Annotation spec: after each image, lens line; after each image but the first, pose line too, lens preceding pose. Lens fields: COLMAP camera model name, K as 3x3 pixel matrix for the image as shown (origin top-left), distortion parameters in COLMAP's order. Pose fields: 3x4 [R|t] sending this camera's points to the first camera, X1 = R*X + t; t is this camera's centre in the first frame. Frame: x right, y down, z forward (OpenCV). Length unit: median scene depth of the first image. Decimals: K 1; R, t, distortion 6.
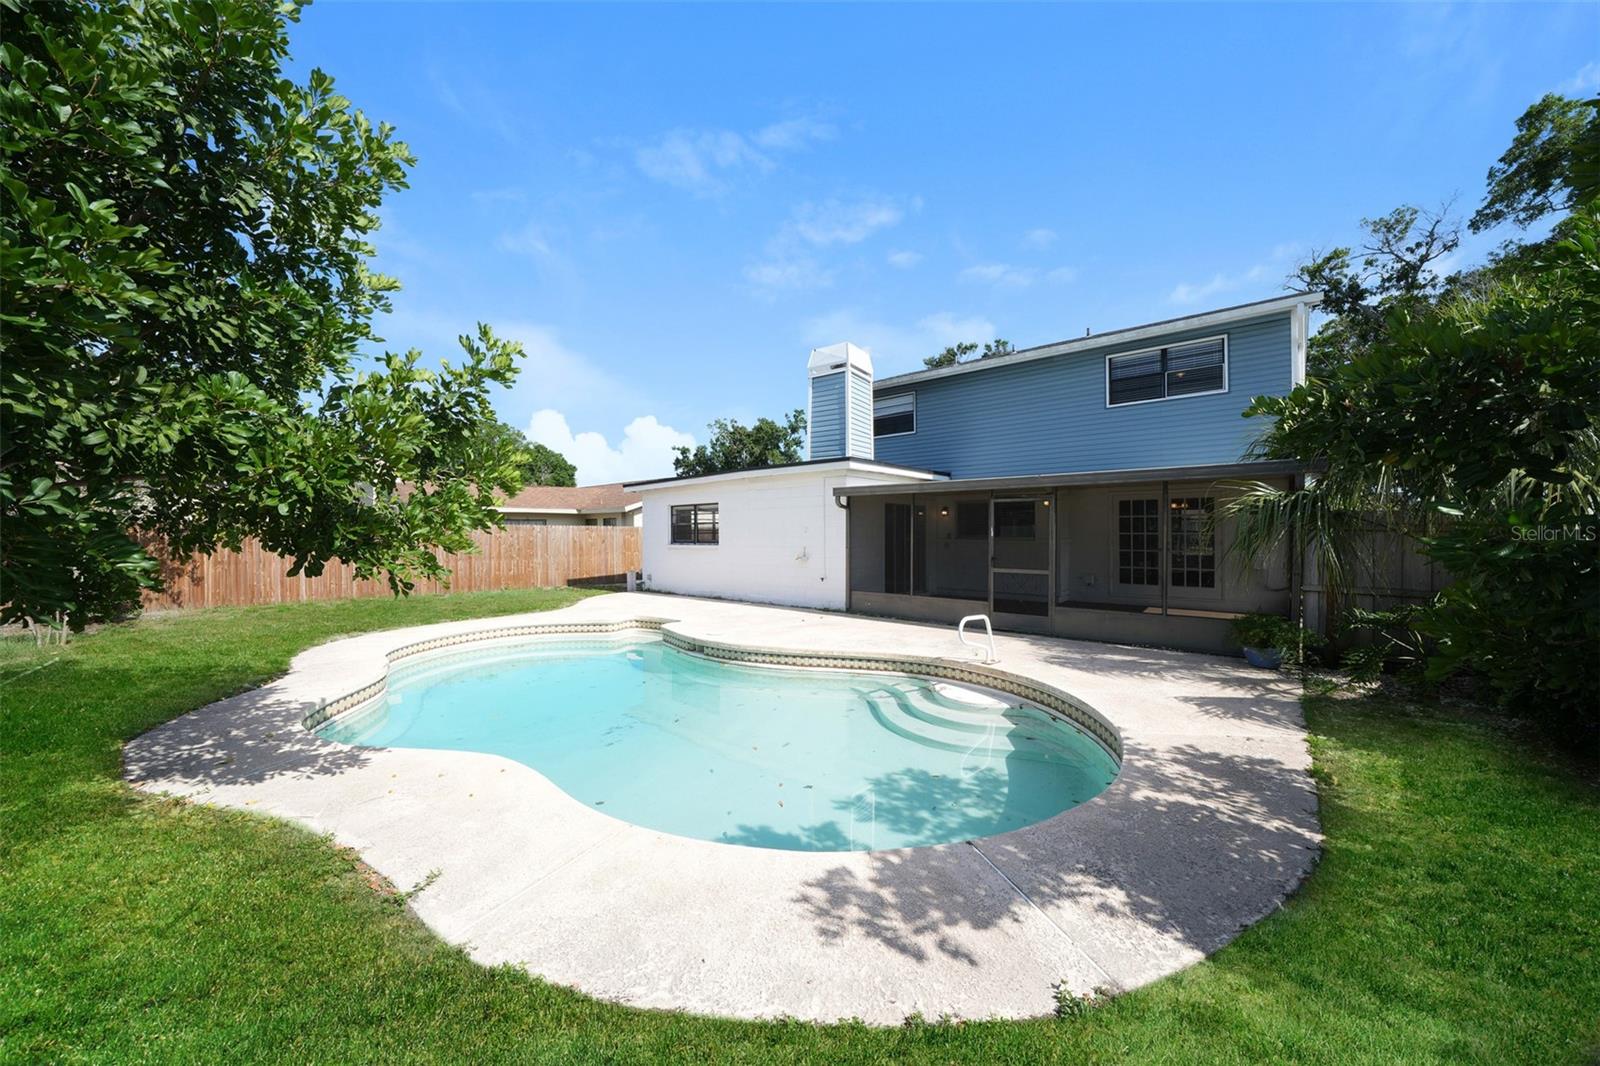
lens RADIAL K [[548.2, 0, 800.0], [0, 548.2, 533.0], [0, 0, 1]] dist [-0.023320, -0.000161]
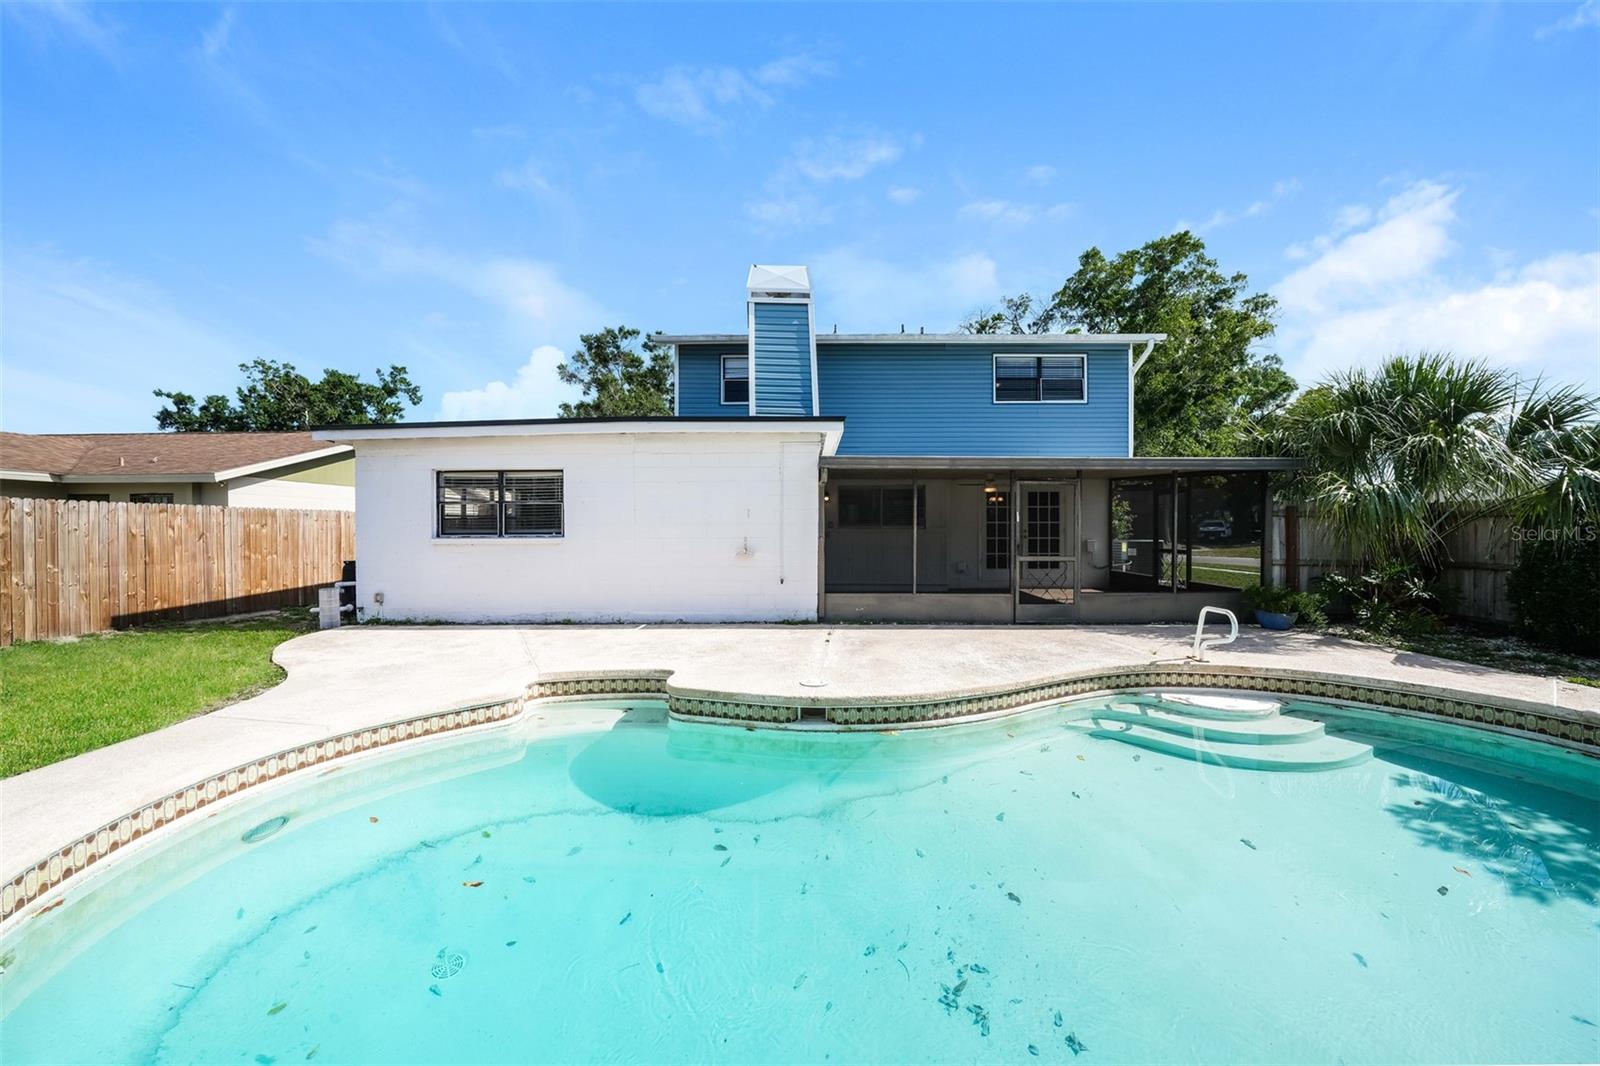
lens RADIAL K [[548.2, 0, 800.0], [0, 548.2, 533.0], [0, 0, 1]] dist [-0.023320, -0.000161]
pose [[0.769168, -0.003932, 0.639035, -0.386403], [-0.001087, 0.999972, 0.007462, 0.013867], [-0.639046, -0.006435, 0.769142, 0.401924]]
